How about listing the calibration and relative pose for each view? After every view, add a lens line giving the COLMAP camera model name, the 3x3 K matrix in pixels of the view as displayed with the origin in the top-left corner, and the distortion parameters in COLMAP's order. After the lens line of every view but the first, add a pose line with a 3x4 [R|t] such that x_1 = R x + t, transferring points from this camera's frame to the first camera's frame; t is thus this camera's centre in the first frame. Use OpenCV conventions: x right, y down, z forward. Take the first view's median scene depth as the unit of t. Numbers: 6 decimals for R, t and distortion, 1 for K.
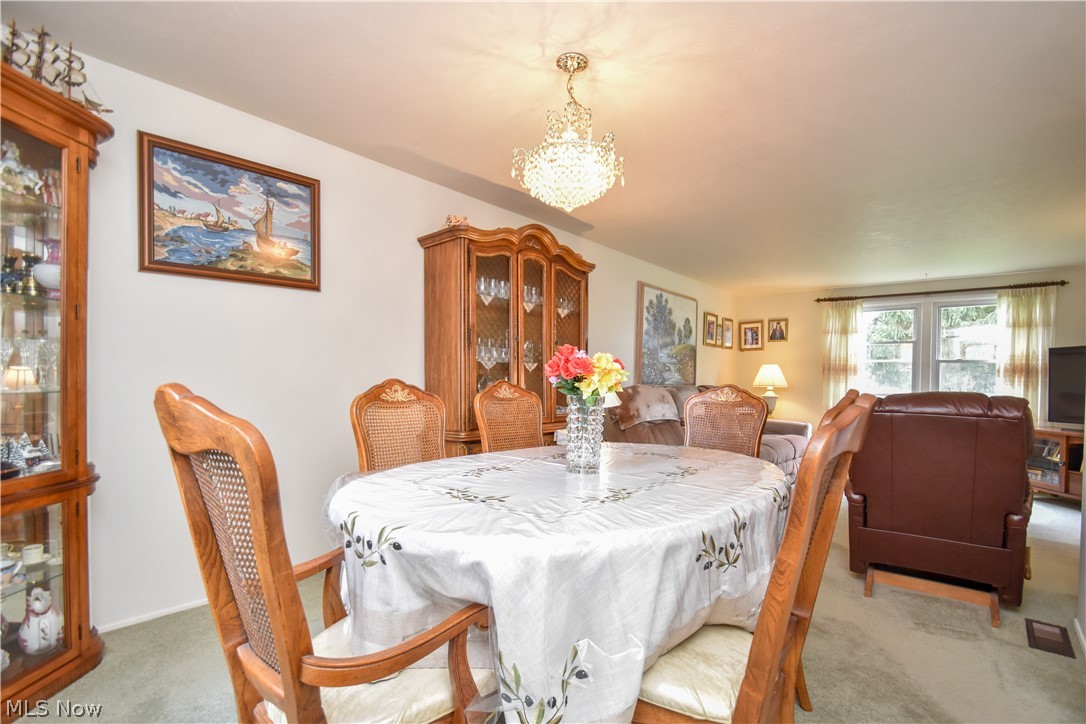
lens RADIAL K [[484.2, 0, 540.1], [0, 484.2, 382.2], [0, 0, 1]] dist [0.013867, -0.016768]
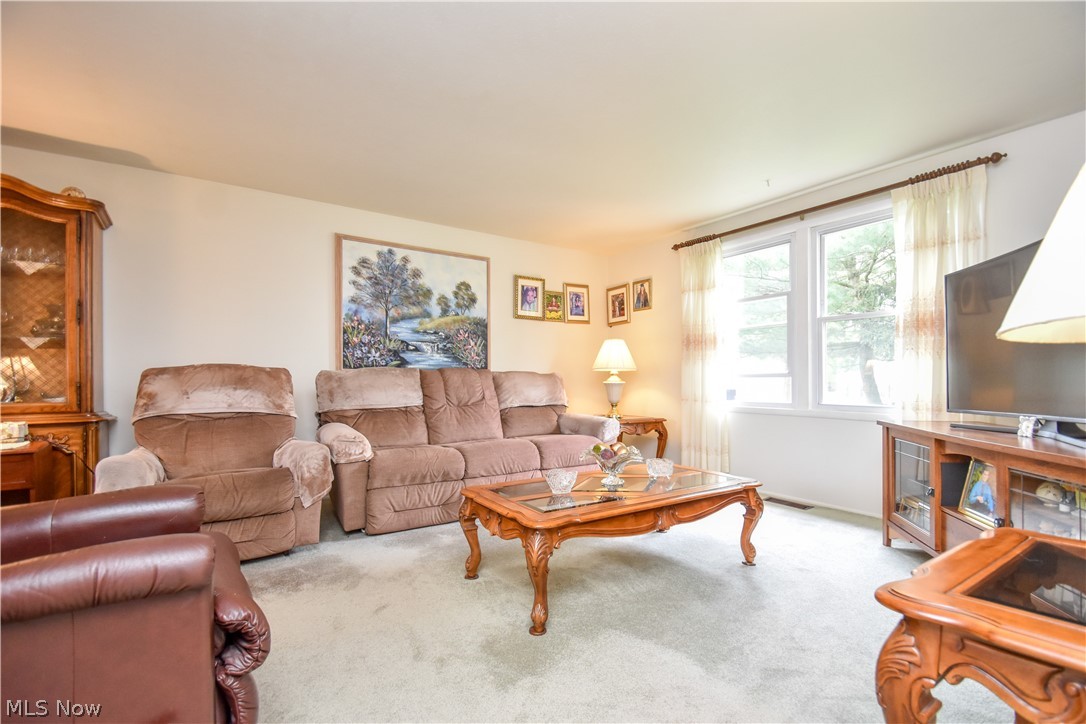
lens RADIAL K [[484.2, 0, 540.1], [0, 484.2, 382.2], [0, 0, 1]] dist [0.013867, -0.016768]
pose [[0.969406, -0.024265, -0.244261, 0.619527], [0.021898, 0.999683, -0.012403, 0.038074], [0.244485, 0.006675, 0.969630, 0.298240]]
